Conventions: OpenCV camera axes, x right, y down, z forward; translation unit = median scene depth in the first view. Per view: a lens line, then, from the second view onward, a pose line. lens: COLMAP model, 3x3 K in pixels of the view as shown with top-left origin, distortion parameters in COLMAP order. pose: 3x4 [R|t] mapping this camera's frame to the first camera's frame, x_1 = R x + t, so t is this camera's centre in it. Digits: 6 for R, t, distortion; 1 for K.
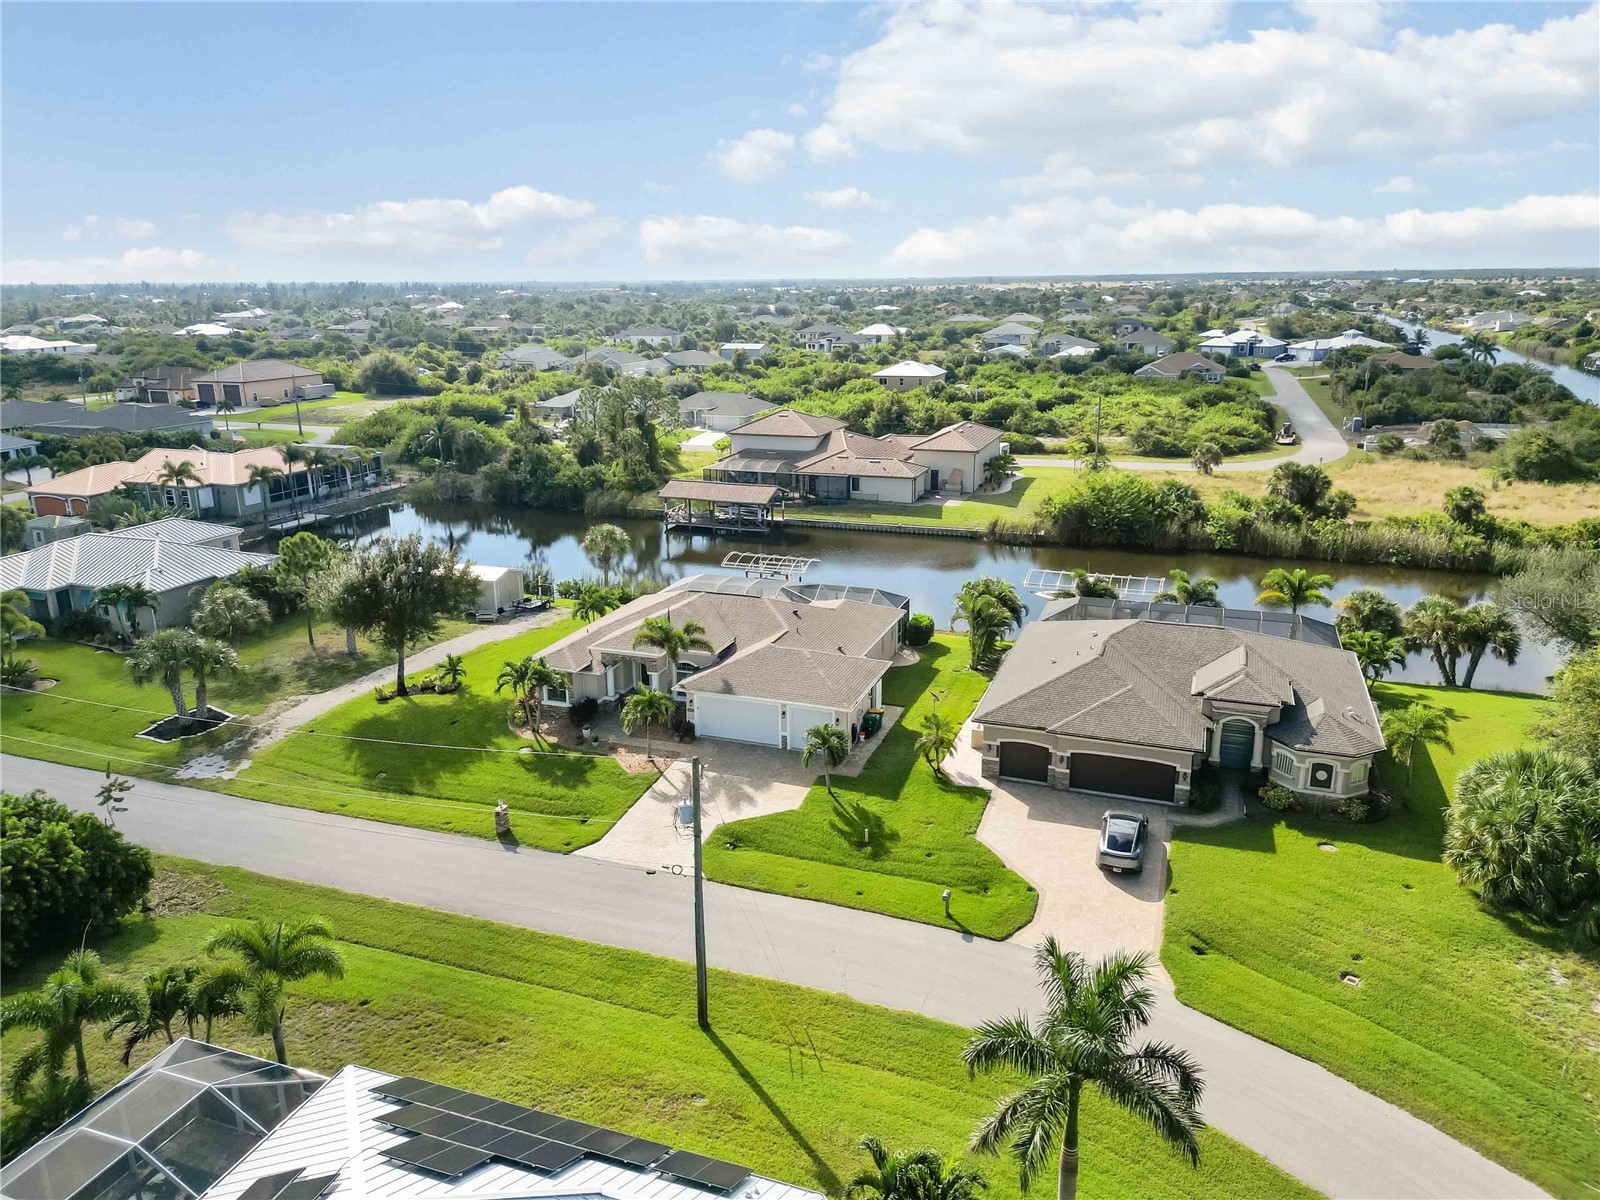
lens RADIAL K [[1121.1, 0, 805.0], [0, 1121.1, 602.8], [0, 0, 1]] dist [0.109597, -0.181294]
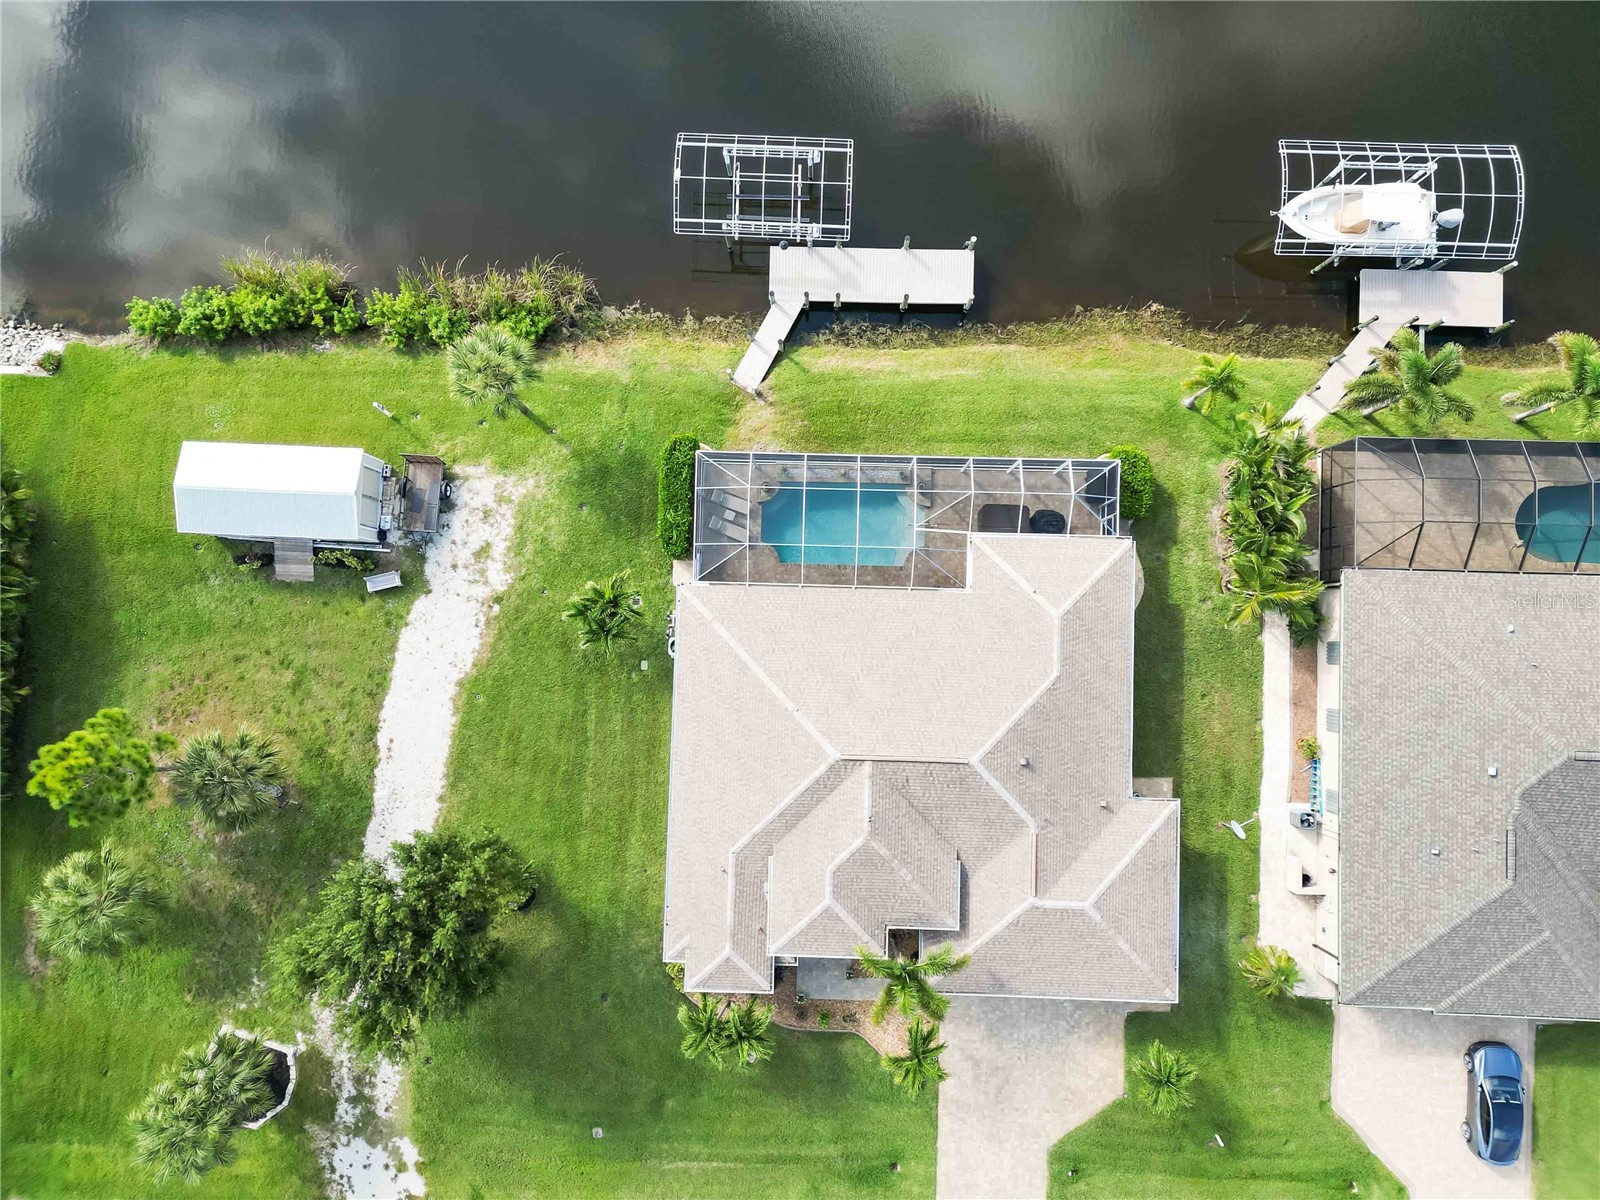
lens RADIAL K [[1124.6, 0, 801.1], [0, 1124.6, 595.9], [0, 0, 1]] dist [0.070129, -0.072268]
pose [[0.949356, -0.313975, 0.011940, -0.065900], [0.088042, 0.302303, 0.949137, -0.393479], [-0.301615, -0.900018, 0.314636, 0.563816]]
